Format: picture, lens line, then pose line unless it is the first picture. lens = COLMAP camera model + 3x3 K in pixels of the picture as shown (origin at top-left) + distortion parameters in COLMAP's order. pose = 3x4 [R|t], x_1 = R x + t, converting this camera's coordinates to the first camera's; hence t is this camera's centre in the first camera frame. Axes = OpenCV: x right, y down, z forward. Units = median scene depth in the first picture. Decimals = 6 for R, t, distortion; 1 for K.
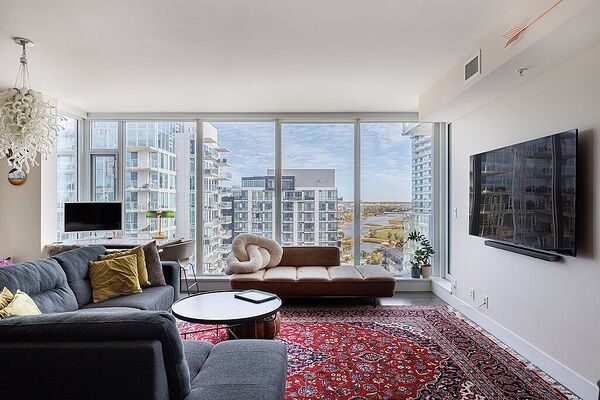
lens RADIAL K [[363.4, 0, 300.1], [0, 363.4, 199.5], [0, 0, 1]] dist [0.001470, 0.003825]
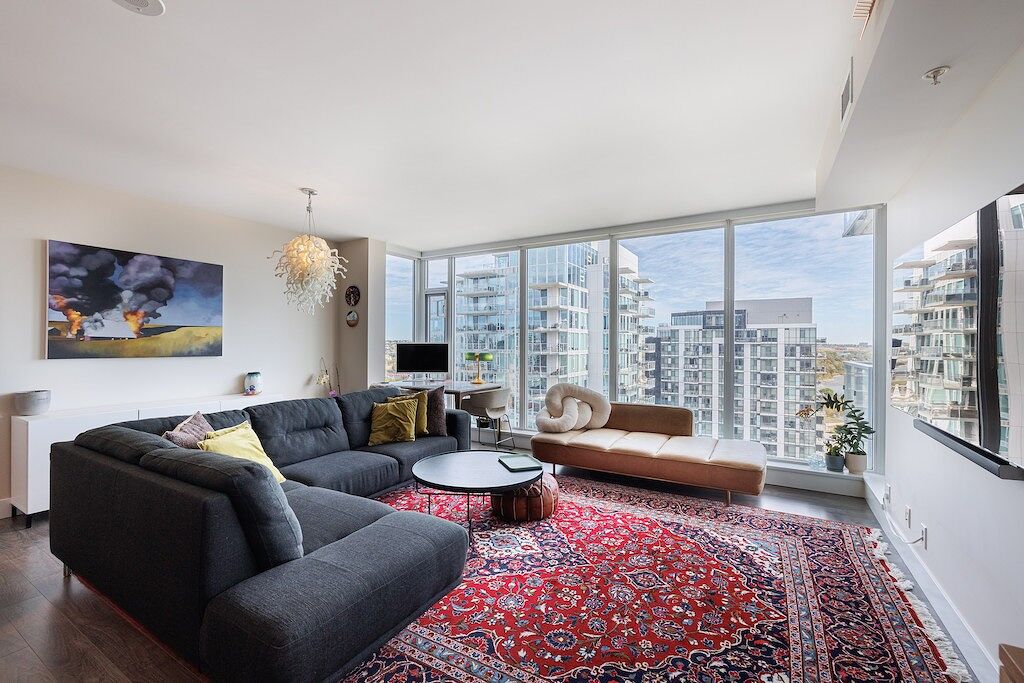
lens RADIAL K [[428.7, 0, 512.9], [0, 428.7, 342.6], [0, 0, 1]] dist [0.002123, -0.000168]
pose [[0.866621, 0.003488, -0.498955, 0.217700], [-0.001580, 0.999990, 0.004248, 0.000715], [0.498964, -0.002893, 0.866618, 0.122297]]
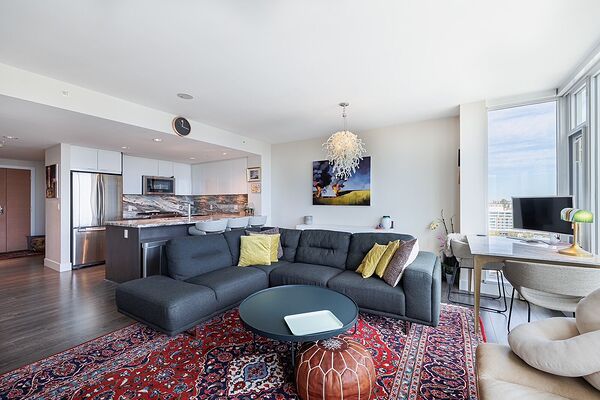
lens RADIAL K [[251.2, 0, 299.9], [0, 251.2, 201.0], [0, 0, 1]] dist [0.002123, -0.000168]
pose [[-0.514799, 0.000348, -0.857311, 0.211071], [0.005160, 0.999983, -0.002692, 0.015768], [0.857295, -0.005809, -0.514792, 0.820804]]
